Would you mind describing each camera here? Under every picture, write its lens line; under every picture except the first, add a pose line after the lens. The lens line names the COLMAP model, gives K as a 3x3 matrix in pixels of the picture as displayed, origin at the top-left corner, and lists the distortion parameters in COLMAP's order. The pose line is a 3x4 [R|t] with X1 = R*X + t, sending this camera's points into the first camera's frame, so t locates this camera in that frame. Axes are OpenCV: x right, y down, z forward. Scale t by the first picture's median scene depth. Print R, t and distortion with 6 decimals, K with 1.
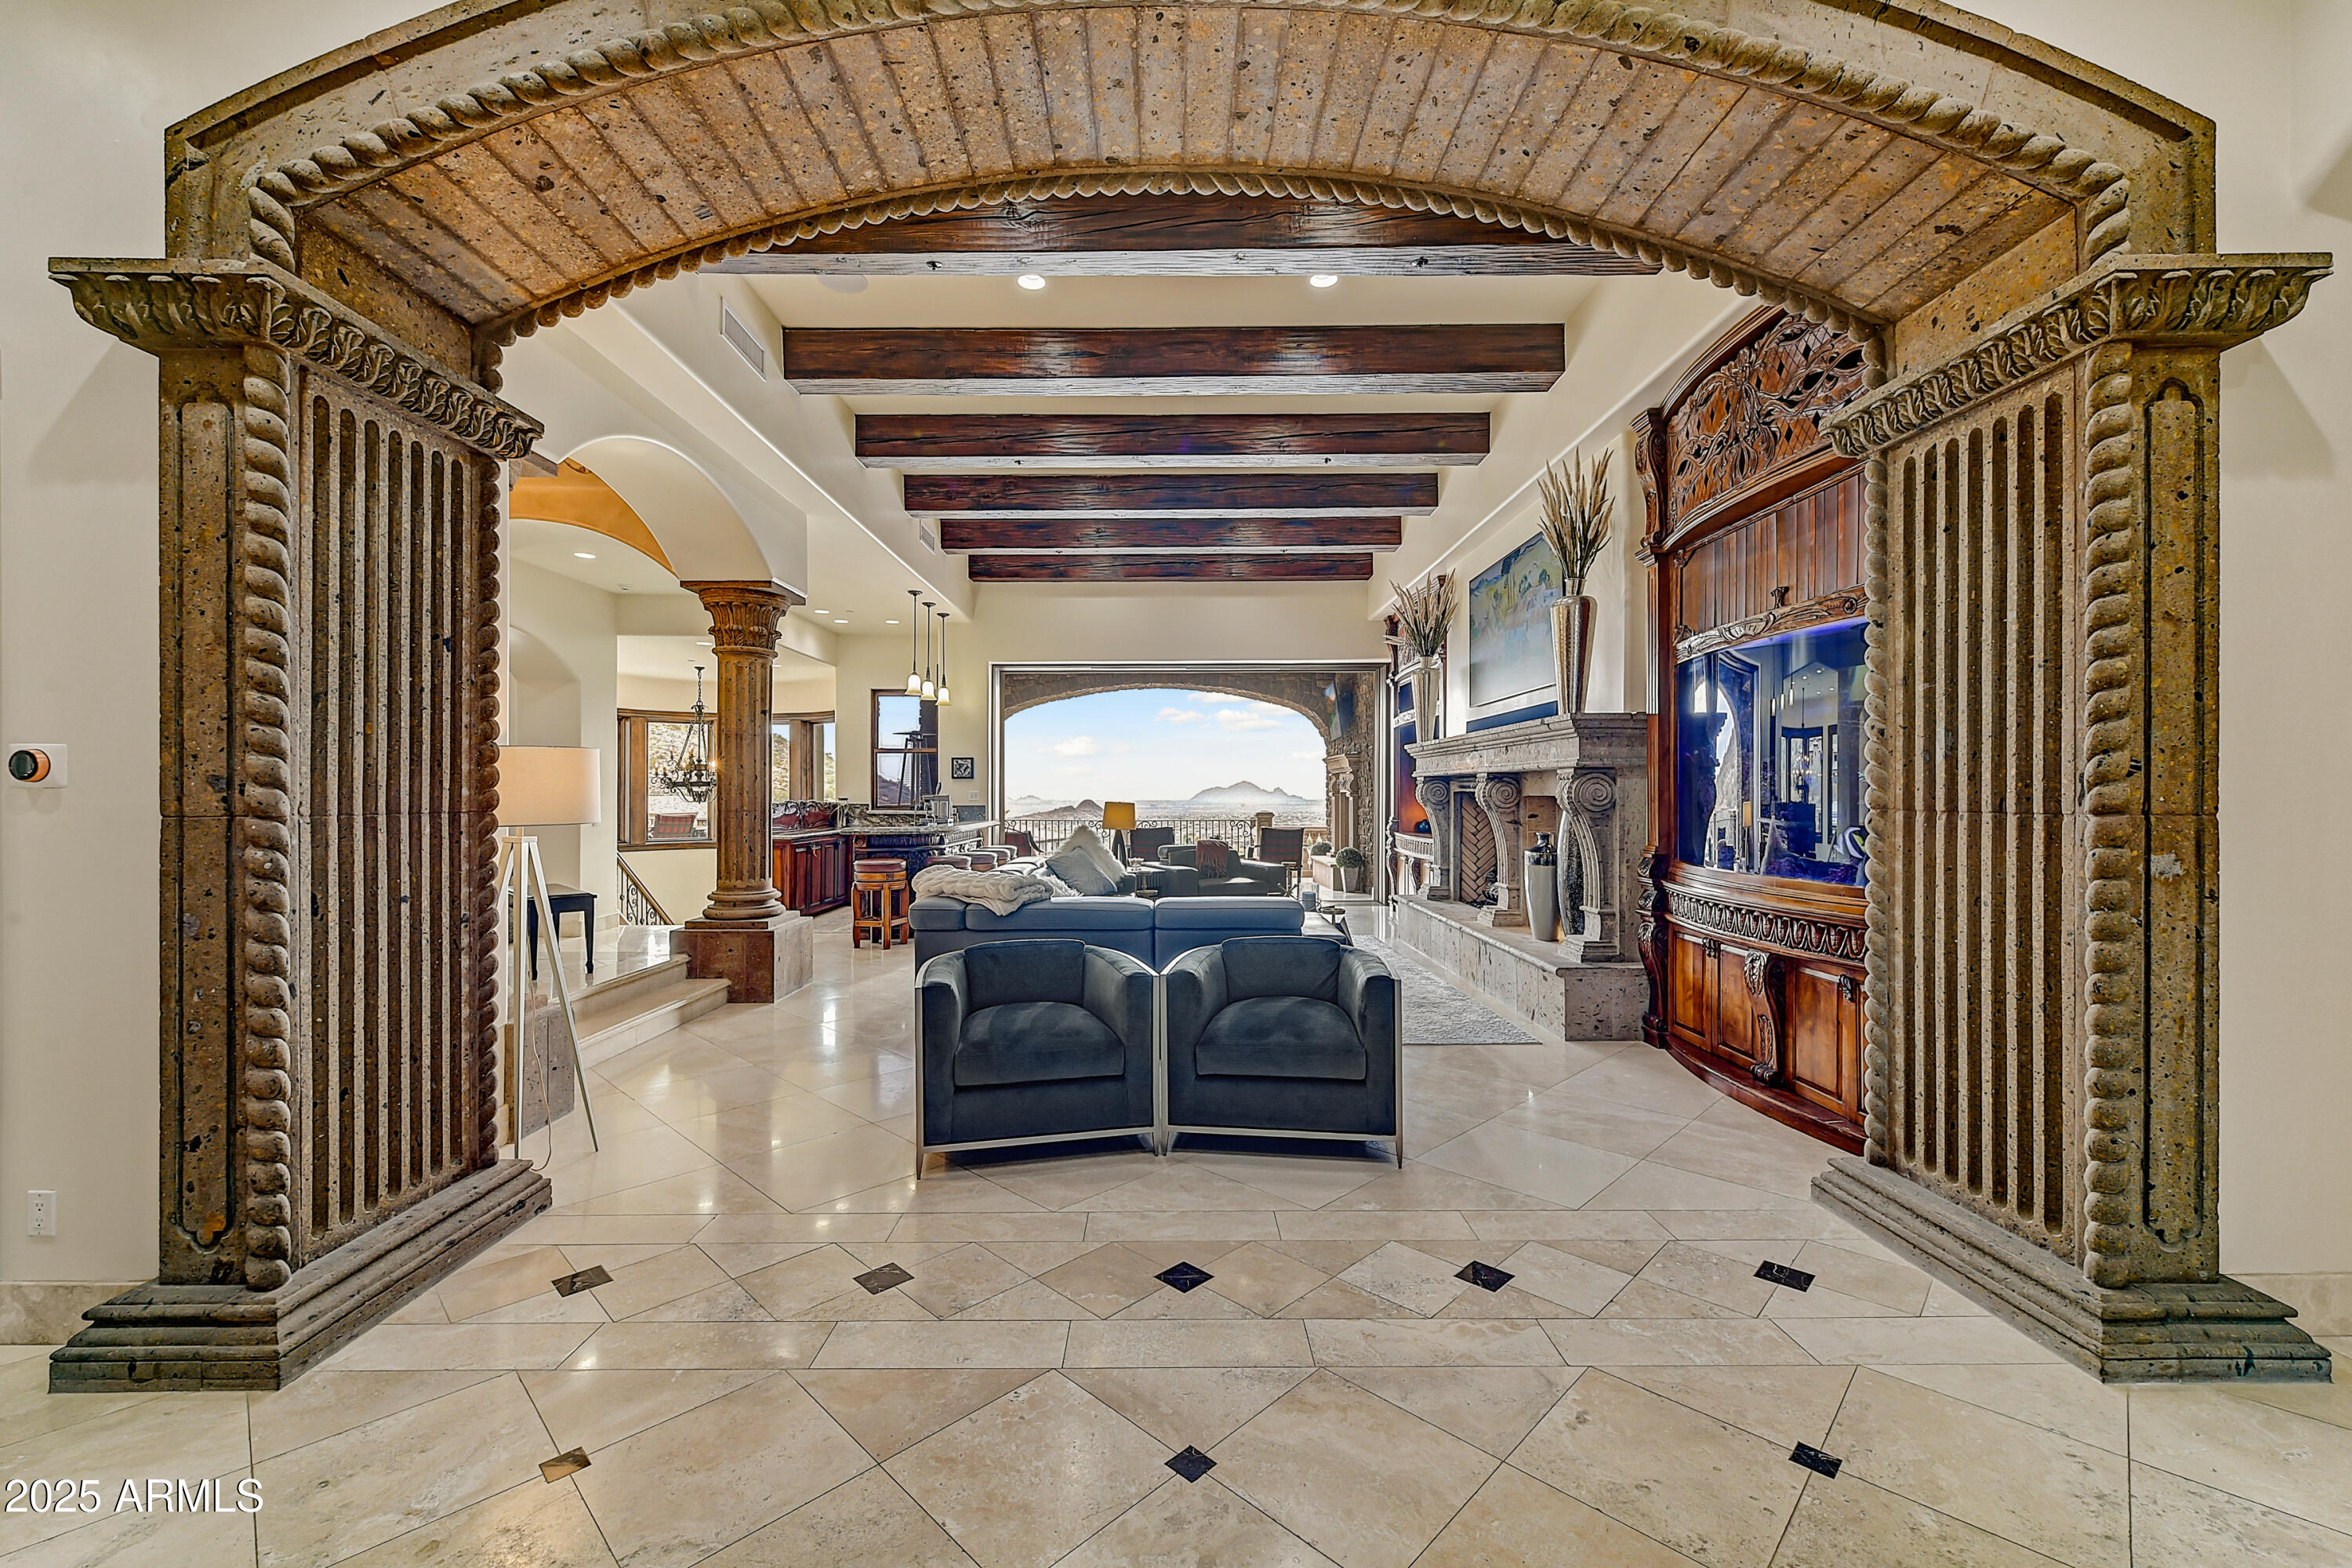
lens RADIAL K [[952.9, 0, 1171.1], [0, 952.9, 794.2], [0, 0, 1]] dist [0.000366, -0.000856]
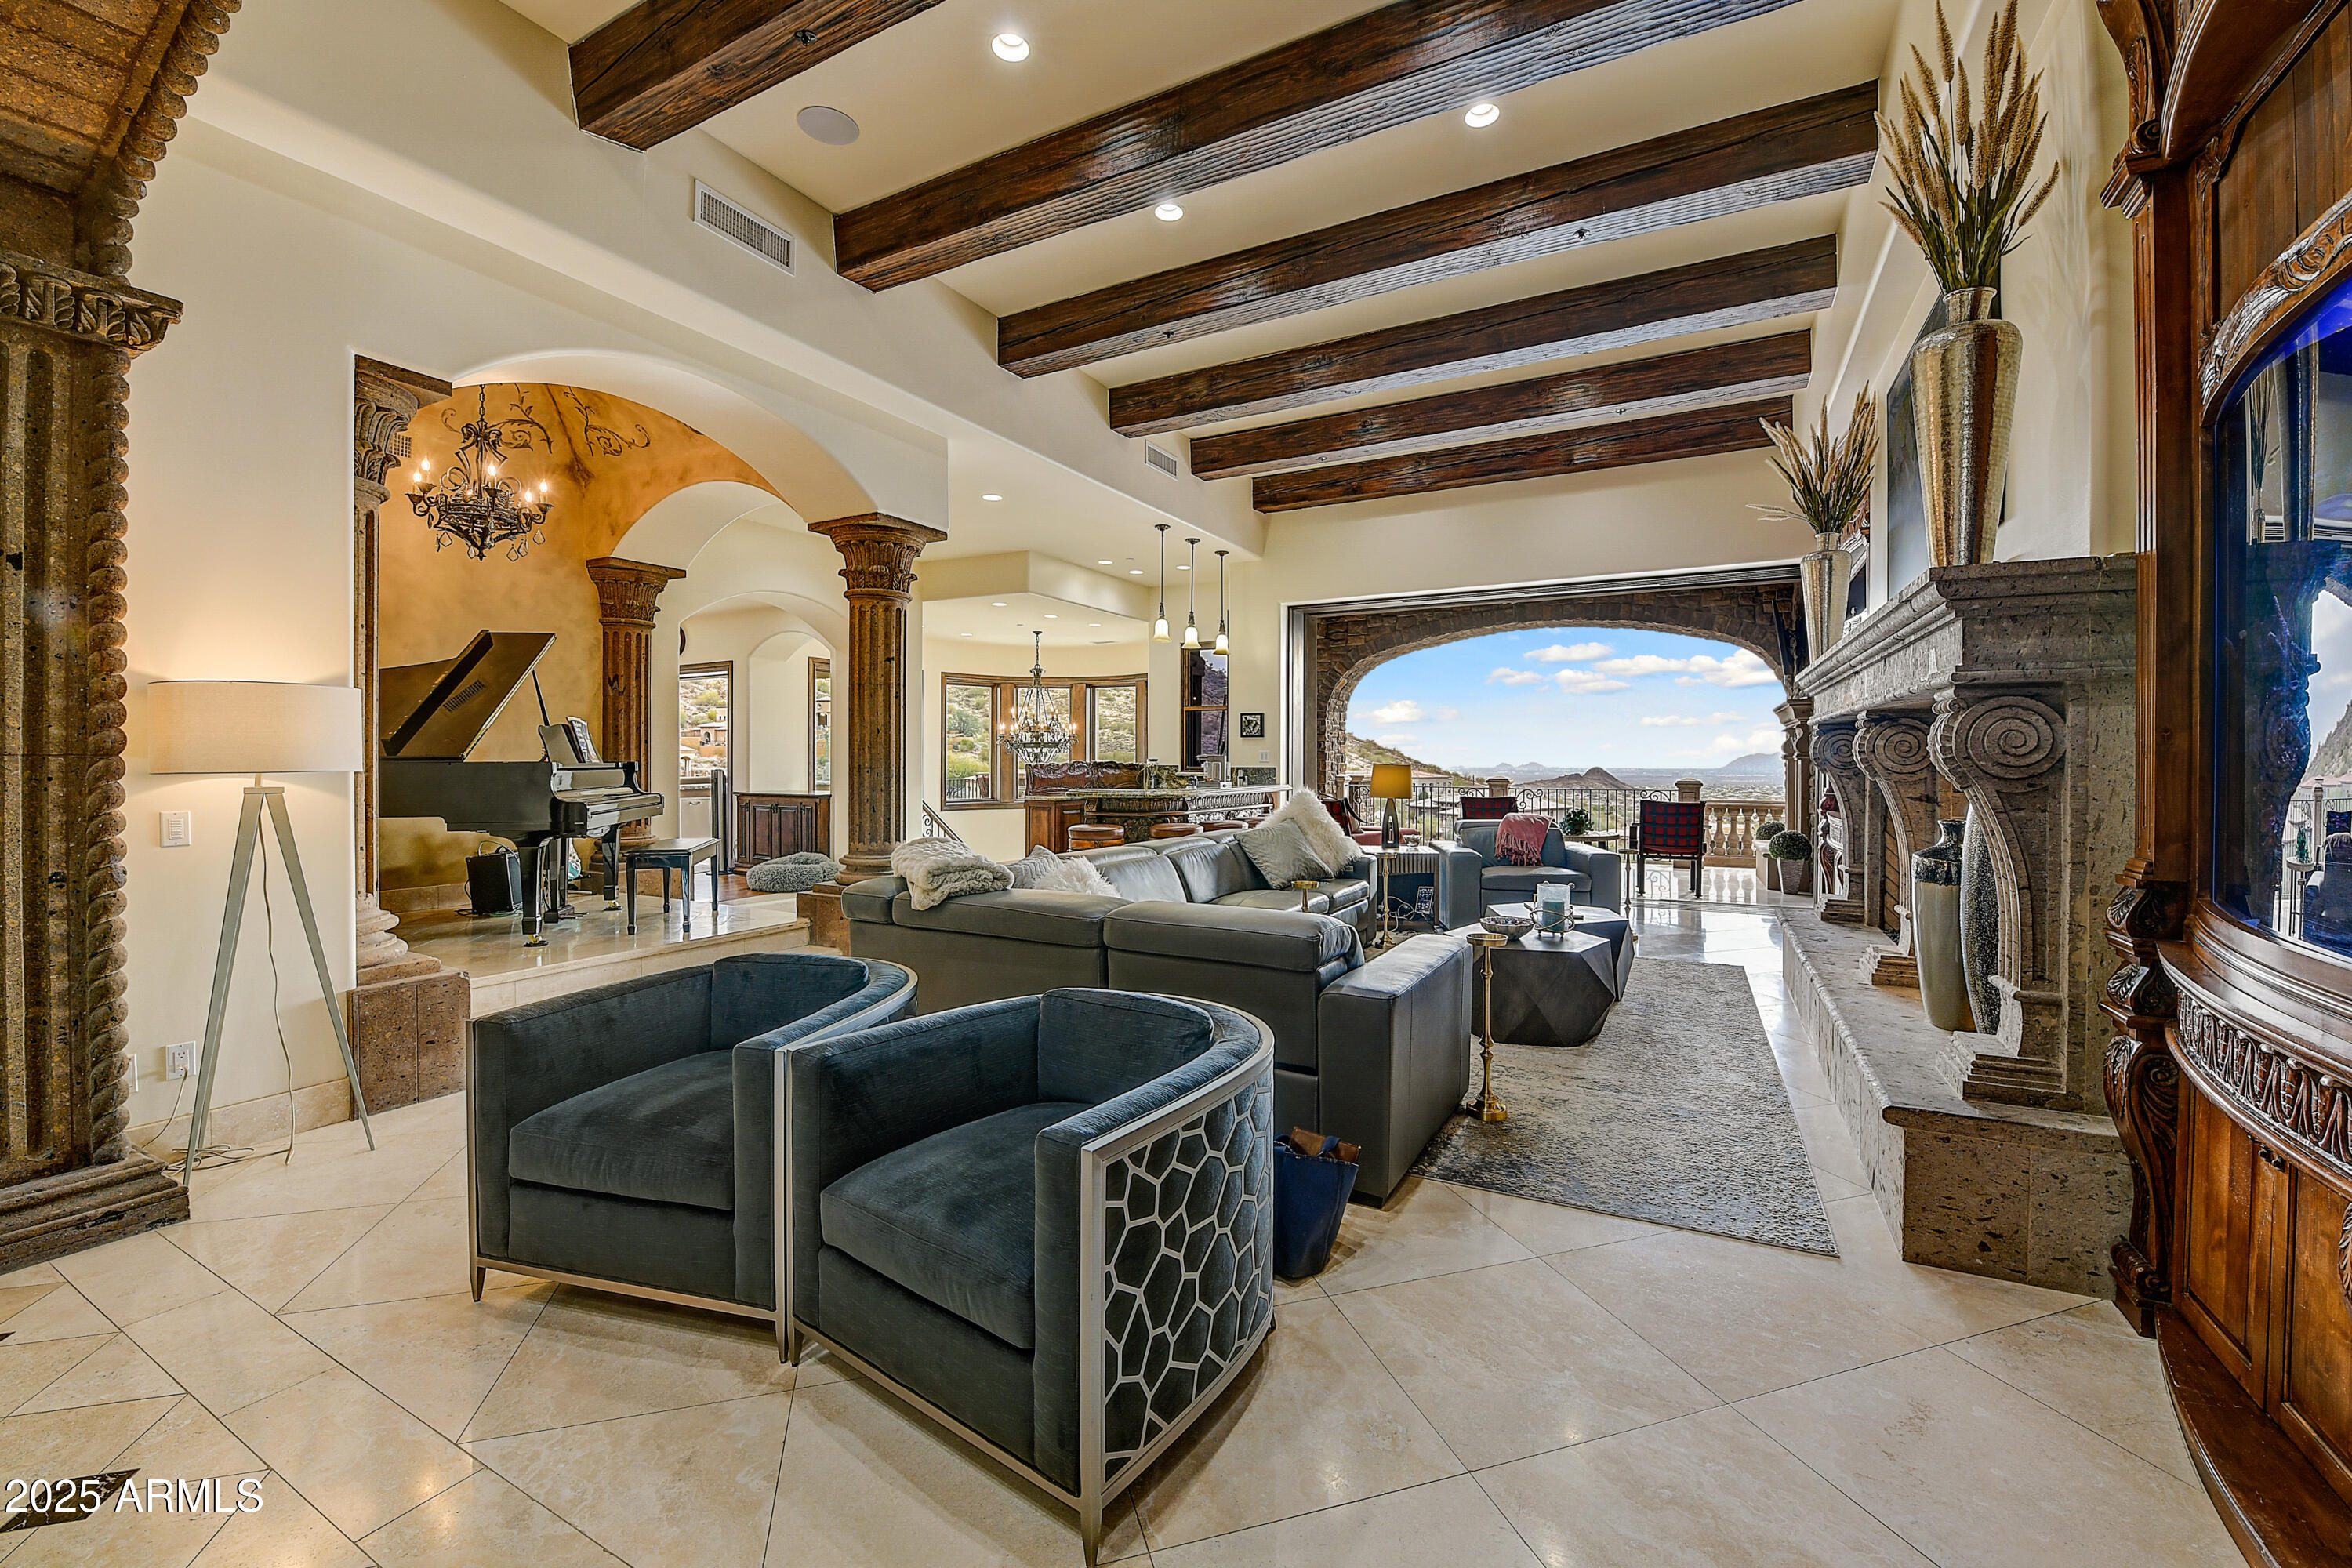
lens RADIAL K [[952.9, 0, 1199.2], [0, 952.9, 761.1], [0, 0, 1]] dist [0.000366, -0.000856]
pose [[0.883995, 0.003952, -0.467480, 0.311348], [-0.004015, 0.999992, 0.000863, 0.010839], [0.467480, 0.001114, 0.884003, 0.399599]]
